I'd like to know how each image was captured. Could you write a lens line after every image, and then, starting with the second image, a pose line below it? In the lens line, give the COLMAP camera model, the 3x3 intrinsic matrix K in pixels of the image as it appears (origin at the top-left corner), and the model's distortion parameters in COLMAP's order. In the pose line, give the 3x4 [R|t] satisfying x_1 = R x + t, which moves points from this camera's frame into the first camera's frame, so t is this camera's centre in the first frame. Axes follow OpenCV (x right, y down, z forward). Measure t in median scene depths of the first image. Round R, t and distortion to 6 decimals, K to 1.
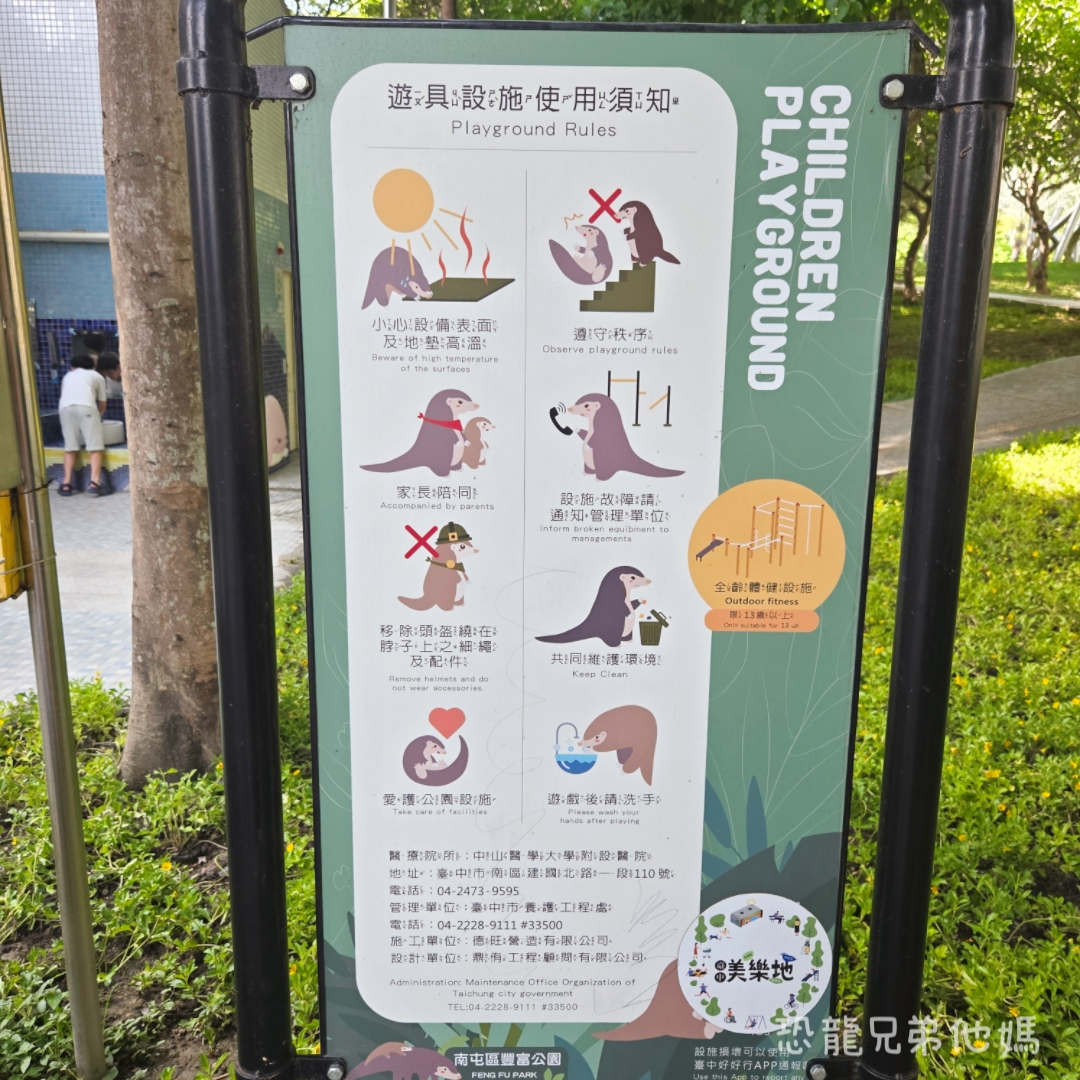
lens RADIAL K [[1007.8, 0, 540.0], [0, 1007.8, 540.0], [0, 0, 1]] dist [0.002244, 0.001024]
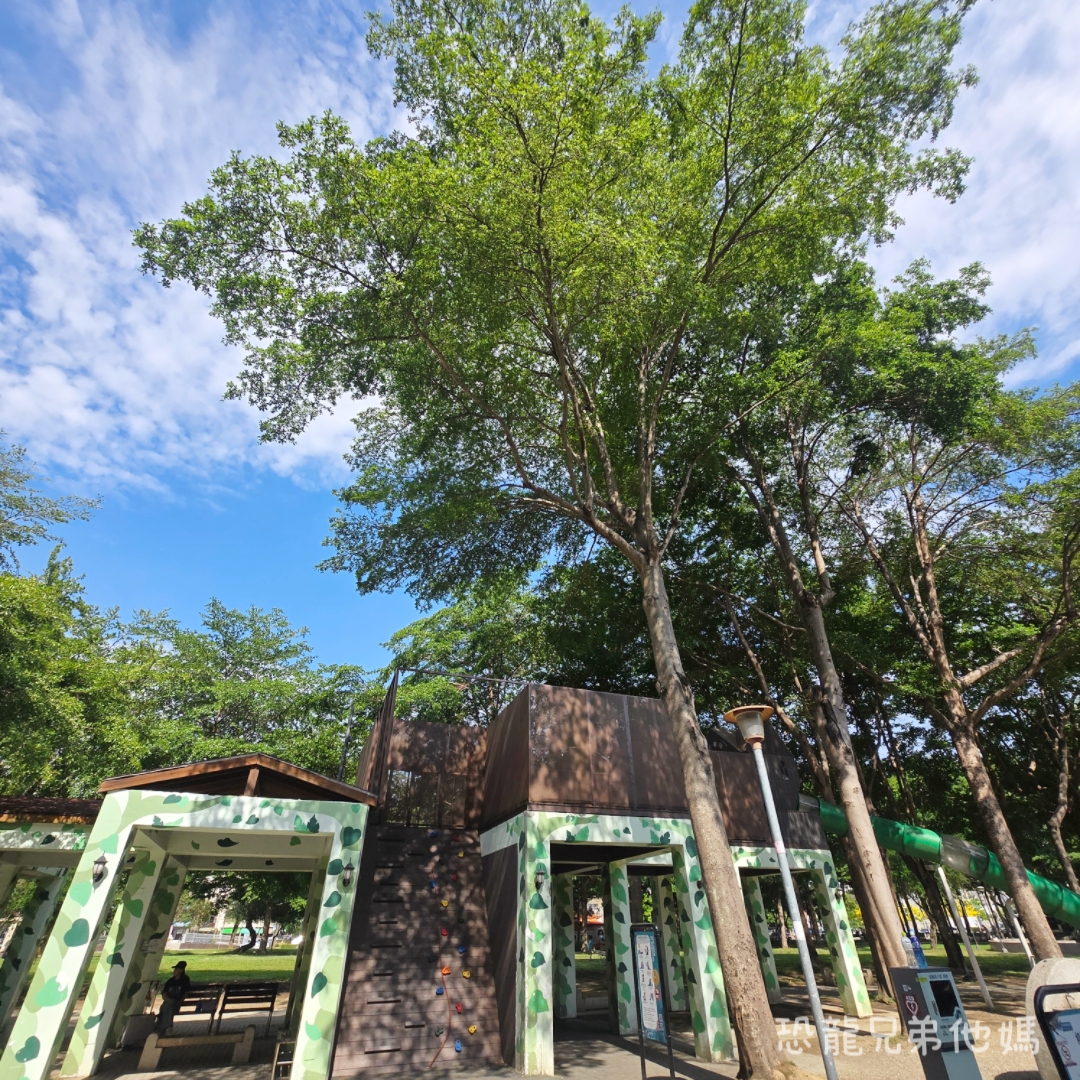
lens RADIAL K [[563.5, 0, 540.0], [0, 563.5, 540.0], [0, 0, 1]] dist [0.004043, -0.001789]
pose [[0.343148, -0.555703, -0.757260, 8.473488], [-0.178271, 0.753027, -0.633379, 0.648011], [0.922209, 0.352340, 0.159334, -3.558268]]
